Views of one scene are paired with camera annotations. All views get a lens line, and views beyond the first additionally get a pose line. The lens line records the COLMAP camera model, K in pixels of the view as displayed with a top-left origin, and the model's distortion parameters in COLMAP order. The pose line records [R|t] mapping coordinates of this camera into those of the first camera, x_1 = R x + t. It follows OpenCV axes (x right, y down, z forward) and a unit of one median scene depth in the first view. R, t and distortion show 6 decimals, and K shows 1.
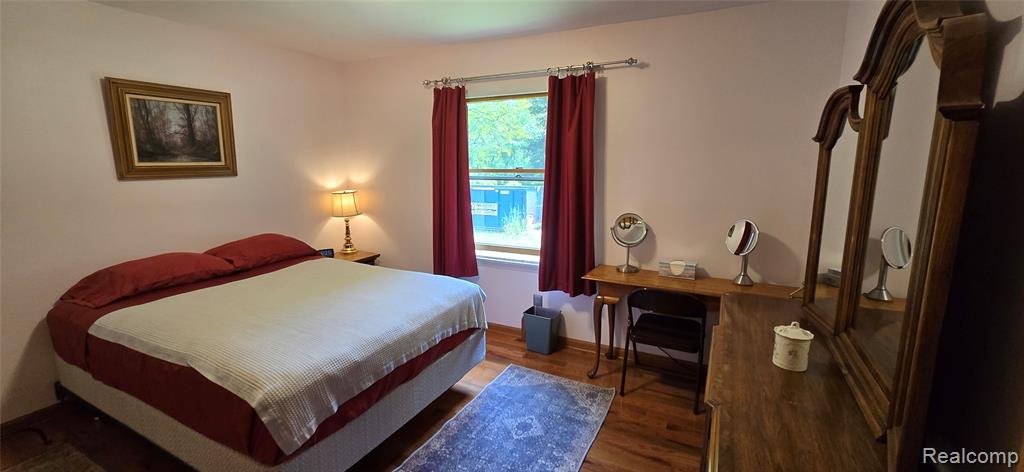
lens RADIAL K [[425.7, 0, 512.0], [0, 425.7, 236.0], [0, 0, 1]] dist [-0.003507, -0.000358]
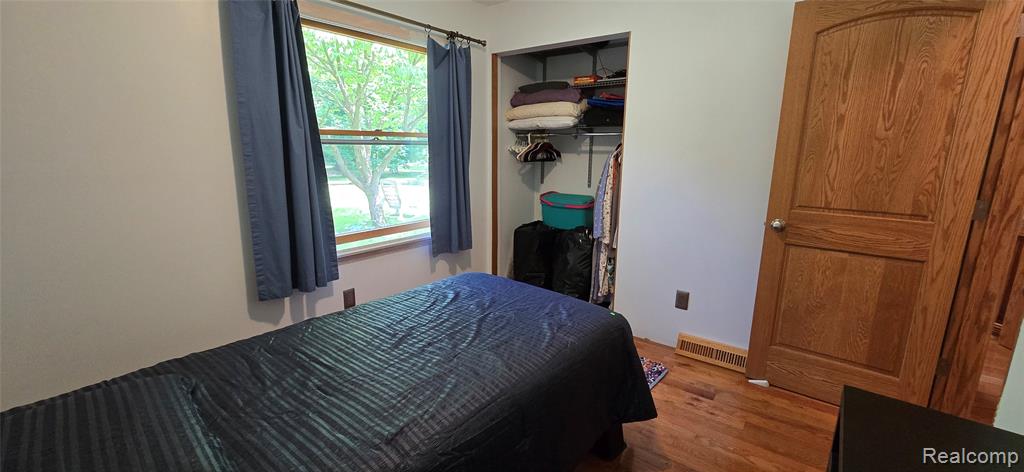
lens RADIAL K [[425.7, 0, 512.0], [0, 425.7, 236.0], [0, 0, 1]] dist [-0.003507, -0.000358]
pose [[0.169415, -0.211880, 0.962500, -0.808029], [0.138022, 0.972093, 0.189698, -0.084876], [-0.975832, 0.100708, 0.193931, 0.637861]]
